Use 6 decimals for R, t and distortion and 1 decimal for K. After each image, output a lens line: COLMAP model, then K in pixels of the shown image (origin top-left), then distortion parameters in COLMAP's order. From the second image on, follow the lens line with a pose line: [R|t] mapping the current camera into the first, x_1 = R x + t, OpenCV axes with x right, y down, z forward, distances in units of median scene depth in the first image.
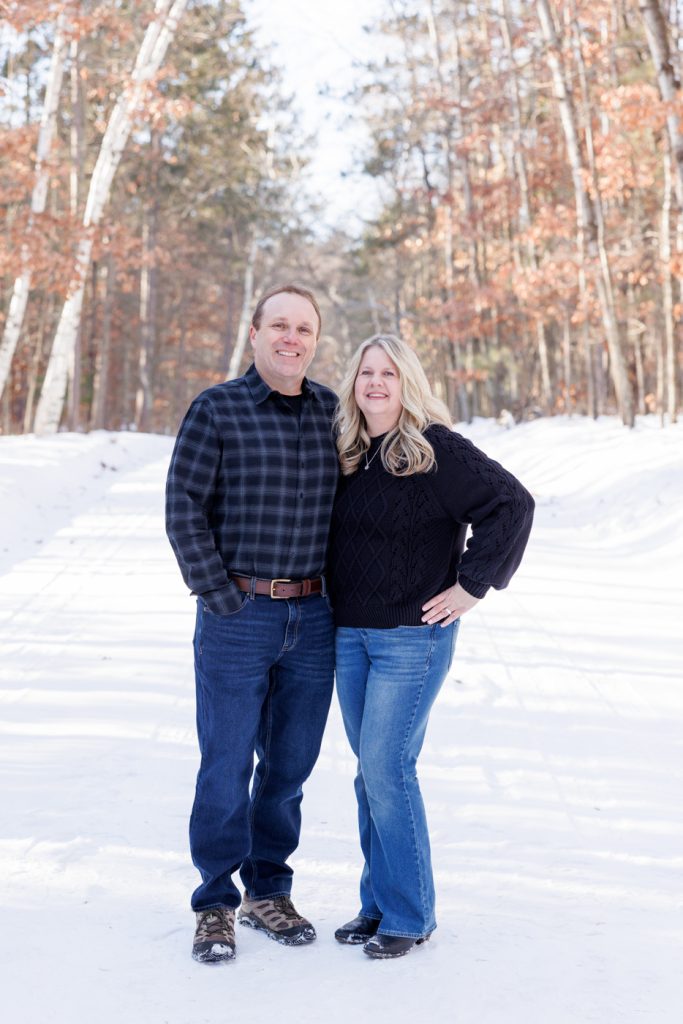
lens RADIAL K [[1752.8, 0, 368.6], [0, 1752.8, 516.3], [0, 0, 1]] dist [0.033615, 0.120014]
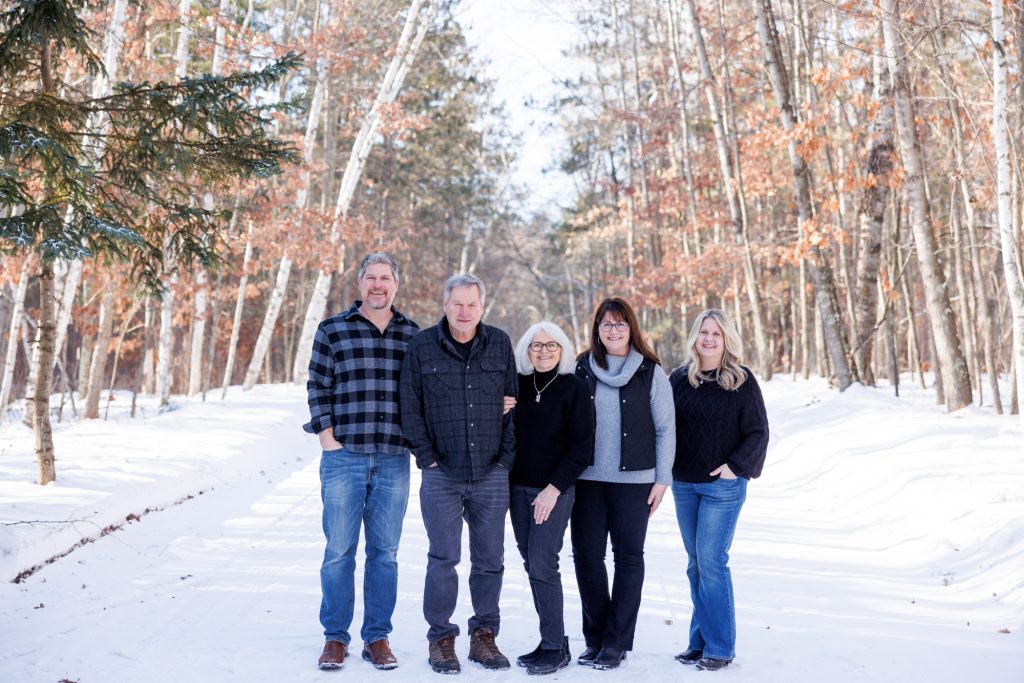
lens RADIAL K [[1752.8, 0, 533.6], [0, 1752.8, 338.8], [0, 0, 1]] dist [0.033615, 0.120014]
pose [[0.999670, 0.010188, -0.023569, 0.008258], [-0.012093, 0.996544, -0.082176, 0.018929], [0.022651, 0.082434, 0.996339, -0.196478]]
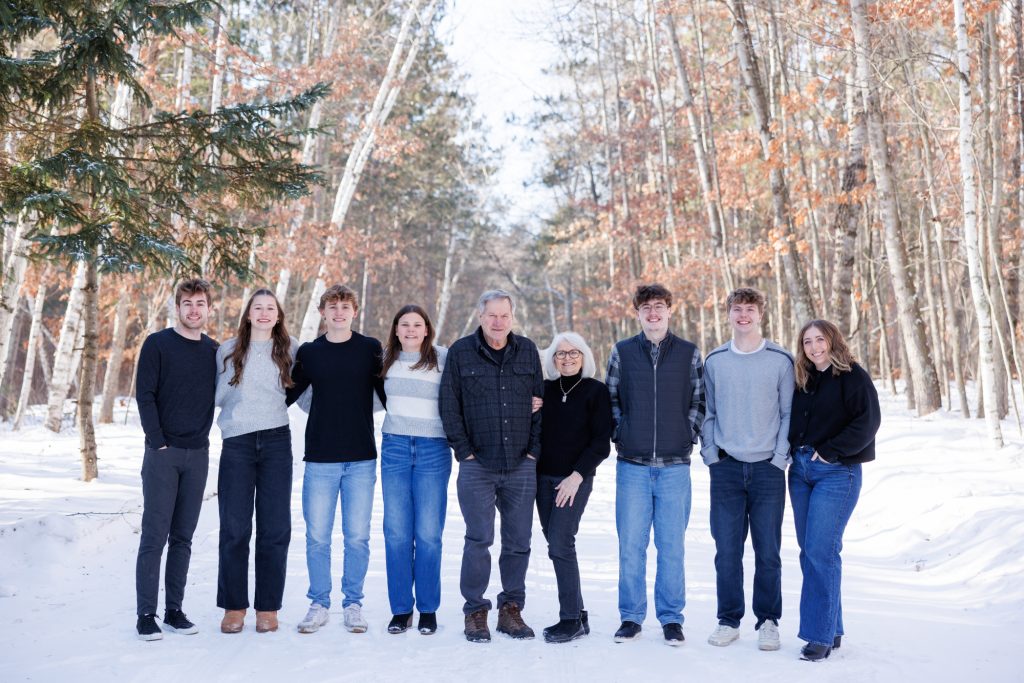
lens RADIAL K [[1797.0, 0, 514.4], [0, 1797.0, 327.6], [0, 0, 1]] dist [0.018963, 0.027640]
pose [[0.999889, 0.010526, -0.010512, -0.008883], [-0.011466, 0.995521, -0.093843, 0.025522], [0.009477, 0.093953, 0.995531, -0.266677]]
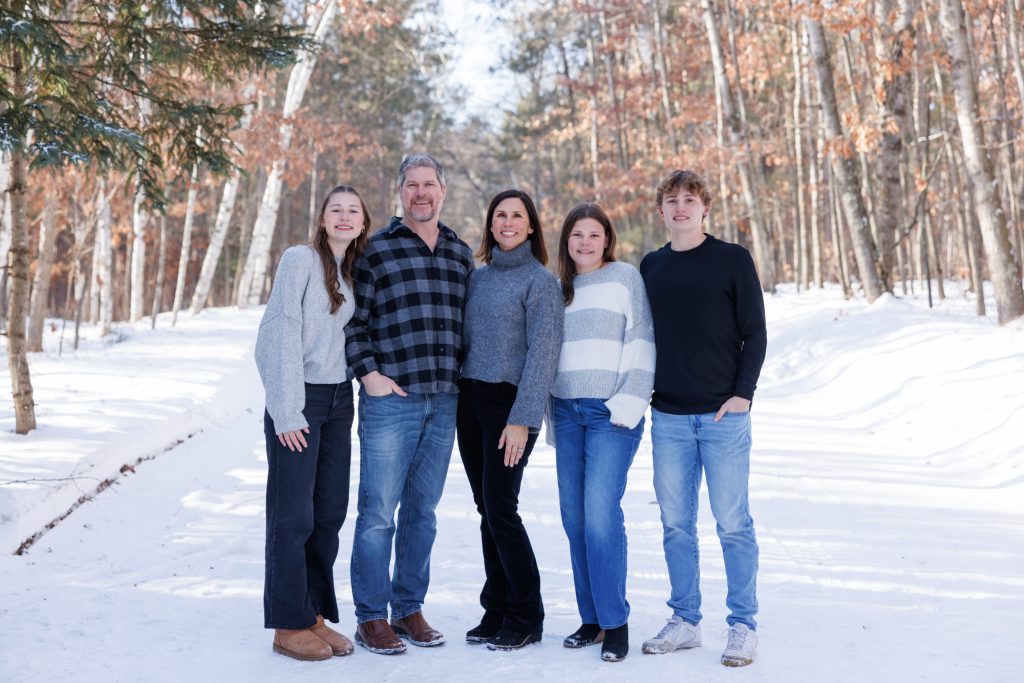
lens RADIAL K [[1774.7, 0, 479.5], [0, 1774.7, 346.1], [0, 0, 1]] dist [0.047910, -0.005599]
pose [[0.999682, -0.011383, 0.022498, -0.052461], [0.012044, 0.999494, -0.029454, 0.012296], [-0.022152, 0.029716, 0.999313, -0.120124]]
